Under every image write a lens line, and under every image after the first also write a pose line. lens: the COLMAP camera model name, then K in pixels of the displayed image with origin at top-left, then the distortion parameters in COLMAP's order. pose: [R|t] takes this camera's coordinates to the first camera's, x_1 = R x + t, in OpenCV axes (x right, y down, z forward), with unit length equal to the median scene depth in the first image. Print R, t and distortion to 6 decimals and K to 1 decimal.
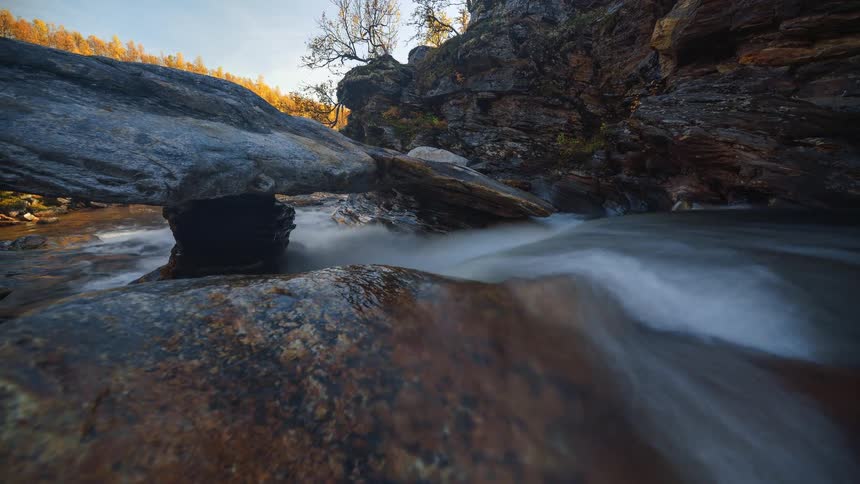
lens RADIAL K [[342.9, 0, 431.3], [0, 342.9, 248.5], [0, 0, 1]] dist [-0.002546, -0.001662]
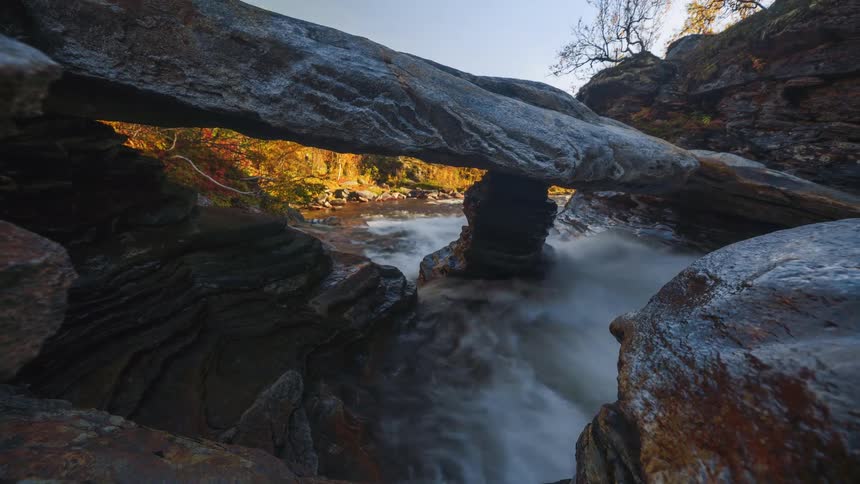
lens RADIAL K [[342.9, 0, 429.7], [0, 342.9, 247.7], [0, 0, 1]] dist [-0.002546, -0.001662]
pose [[0.850641, 0.130393, -0.509321, -0.097127], [-0.146684, 0.989149, 0.008252, 0.023702], [0.504870, 0.067690, 0.860537, -0.027310]]
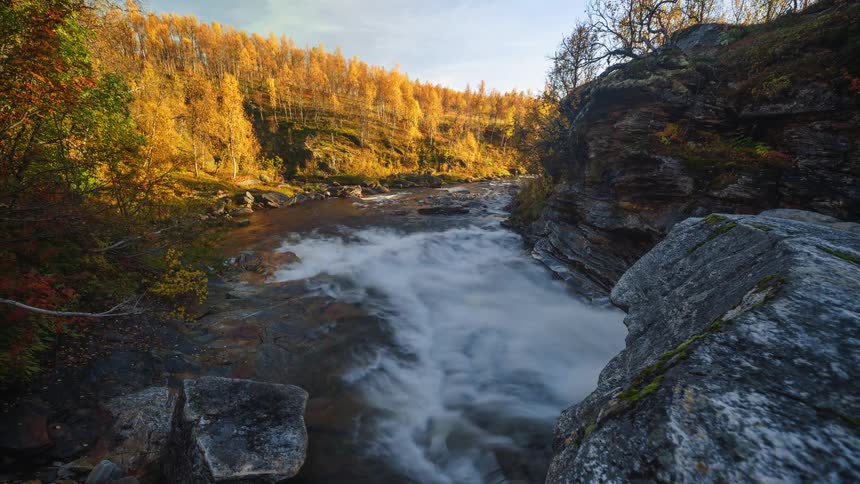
lens RADIAL K [[342.9, 0, 424.6], [0, 342.9, 286.6], [0, 0, 1]] dist [-0.002546, -0.001662]
pose [[0.953805, 0.114503, -0.277751, -0.407917], [-0.075017, 0.986007, 0.148872, -0.165759], [0.290911, -0.121159, 0.949048, 0.152511]]
